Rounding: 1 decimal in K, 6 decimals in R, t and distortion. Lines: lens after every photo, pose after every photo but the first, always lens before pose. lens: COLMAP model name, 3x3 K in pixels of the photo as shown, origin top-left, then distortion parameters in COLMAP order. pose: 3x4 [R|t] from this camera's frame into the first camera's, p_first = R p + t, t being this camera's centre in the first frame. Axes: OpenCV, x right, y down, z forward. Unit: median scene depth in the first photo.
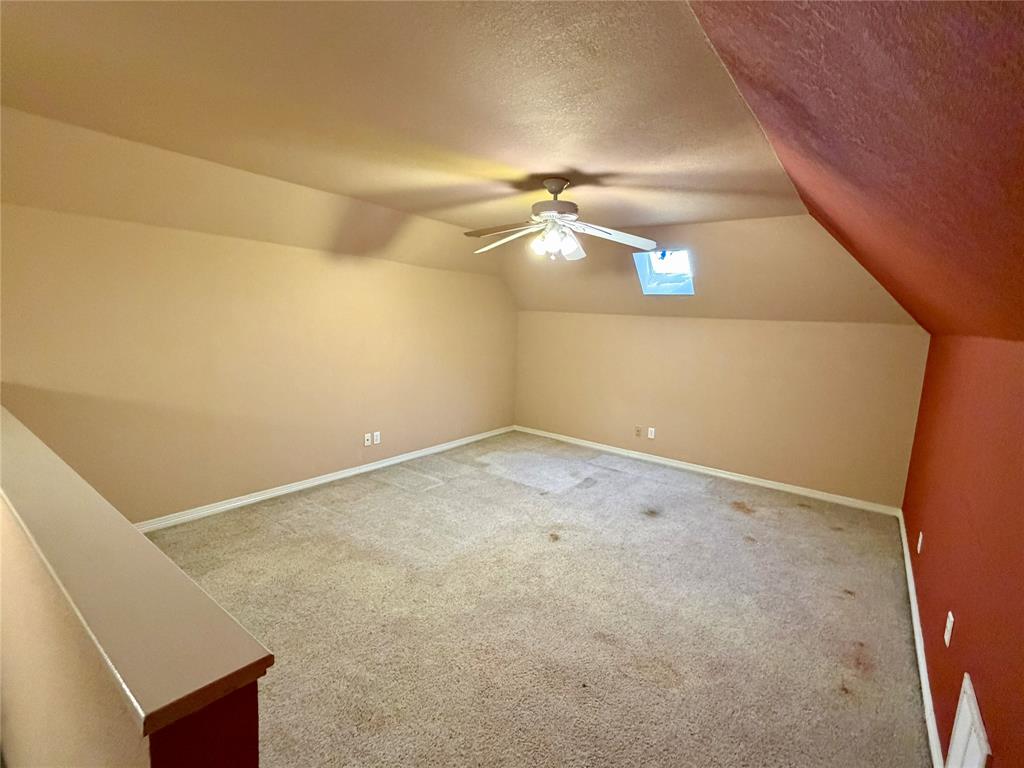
lens RADIAL K [[479.5, 0, 508.3], [0, 479.5, 385.2], [0, 0, 1]] dist [-0.000224, -0.000239]
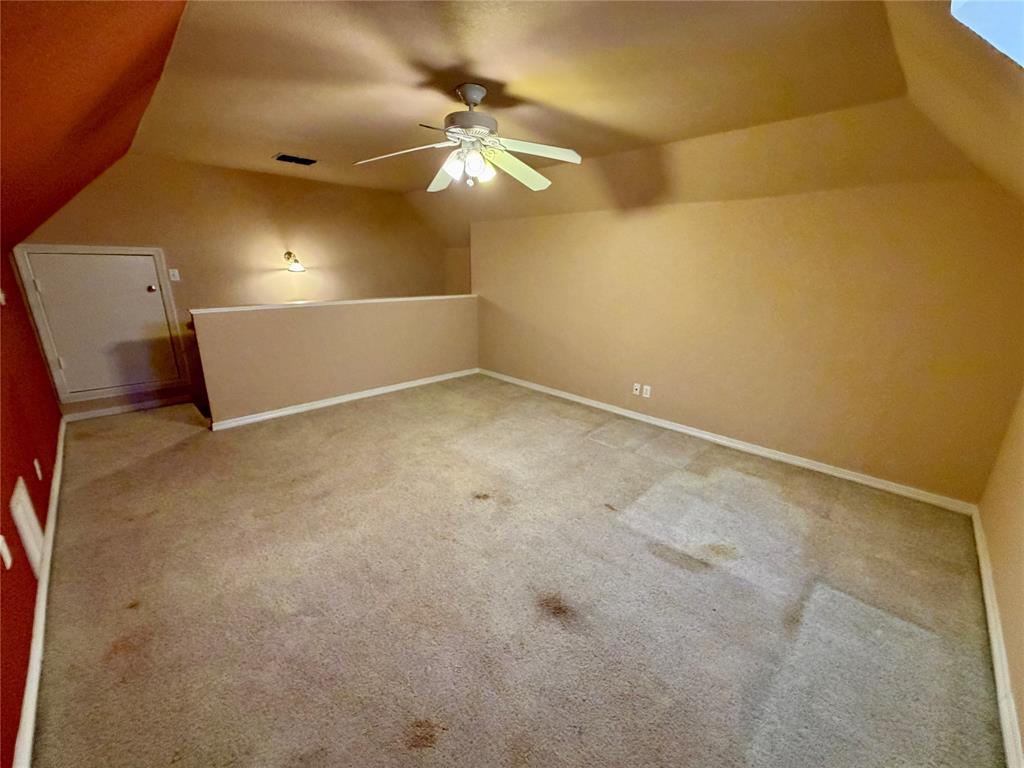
lens RADIAL K [[409.4, 0, 508.2], [0, 409.4, 384.5], [0, 0, 1]] dist [0.002326, 0.000969]
pose [[-0.139464, 0.231398, -0.962811, 0.617054], [-0.166169, 0.953056, 0.253124, -0.077497], [0.976185, 0.195291, -0.094466, 0.827332]]
